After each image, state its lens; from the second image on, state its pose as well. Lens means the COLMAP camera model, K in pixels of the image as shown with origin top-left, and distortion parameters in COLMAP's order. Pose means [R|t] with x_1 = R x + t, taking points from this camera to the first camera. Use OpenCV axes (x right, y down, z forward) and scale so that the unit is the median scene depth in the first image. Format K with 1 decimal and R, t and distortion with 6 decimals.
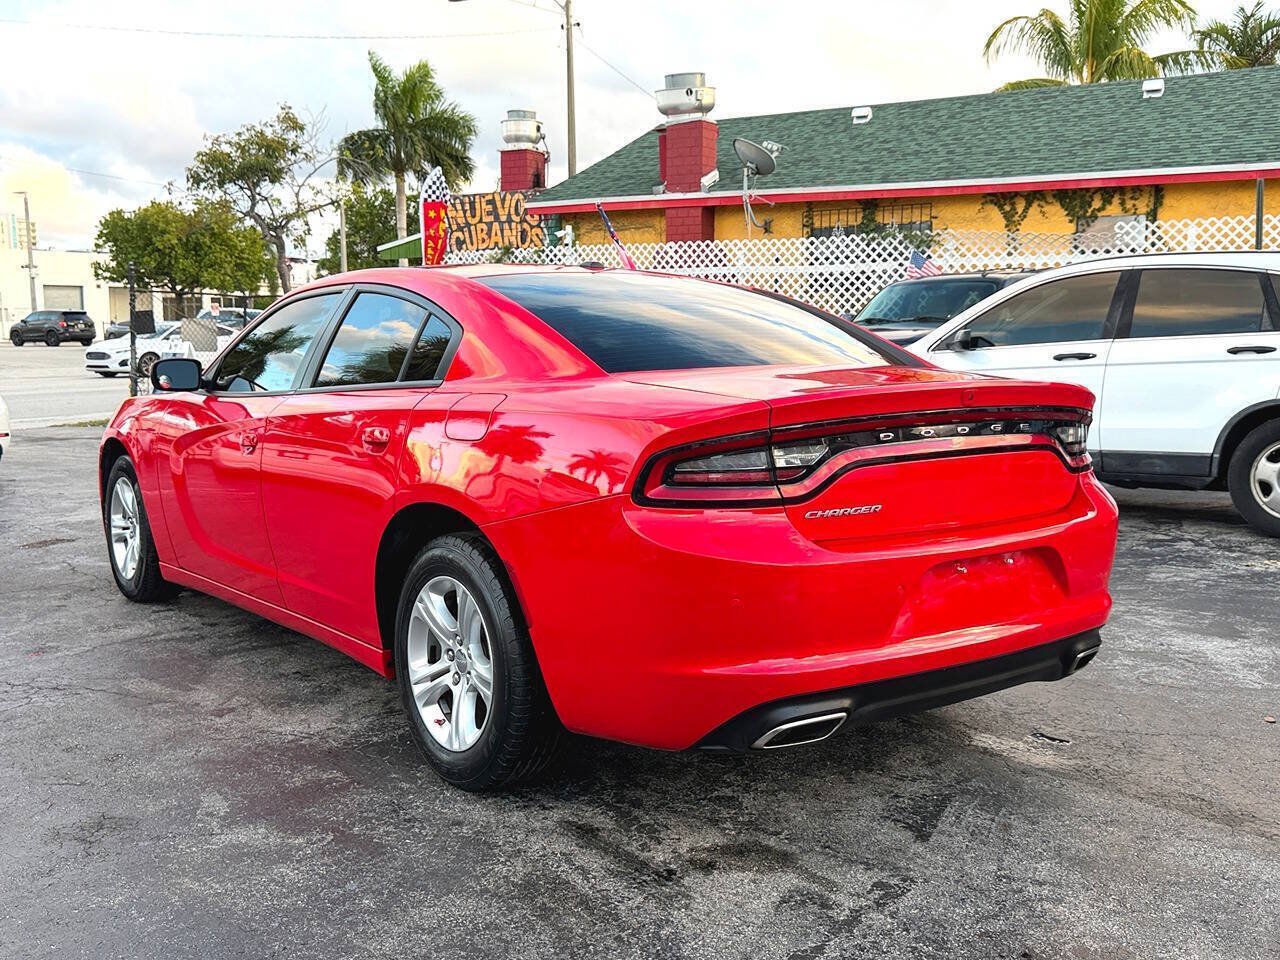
lens RADIAL K [[1230.8, 0, 642.3], [0, 1230.8, 497.8], [0, 0, 1]] dist [0.154621, -0.357150]
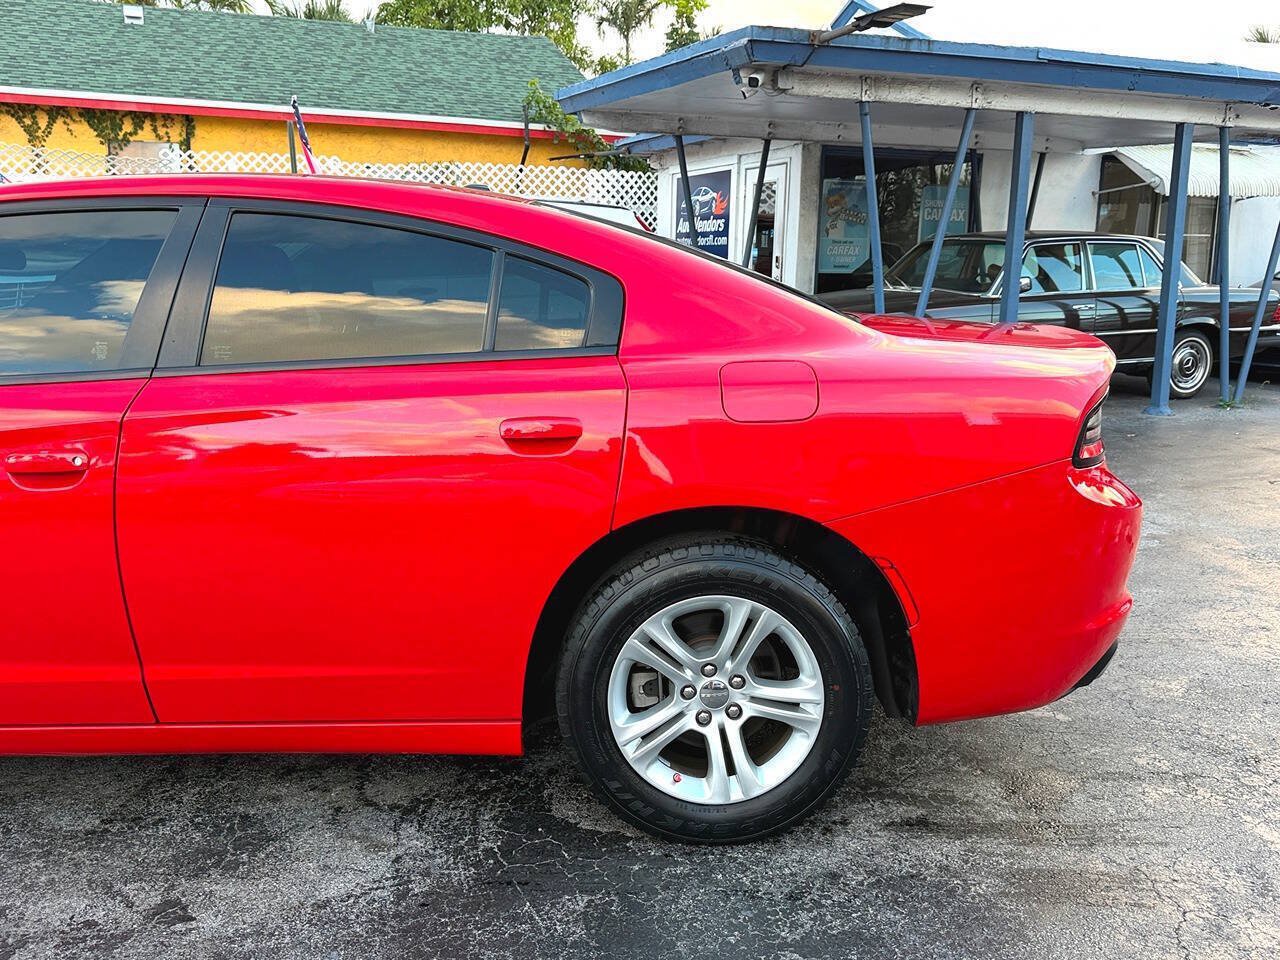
lens RADIAL K [[1129.9, 0, 647.9], [0, 1129.9, 486.8], [0, 0, 1]] dist [0.103424, -0.163235]
pose [[0.594684, -0.145168, 0.790745, -0.148388], [0.091557, 0.989393, 0.112781, -0.017414], [-0.798729, 0.005330, 0.601667, 0.120580]]
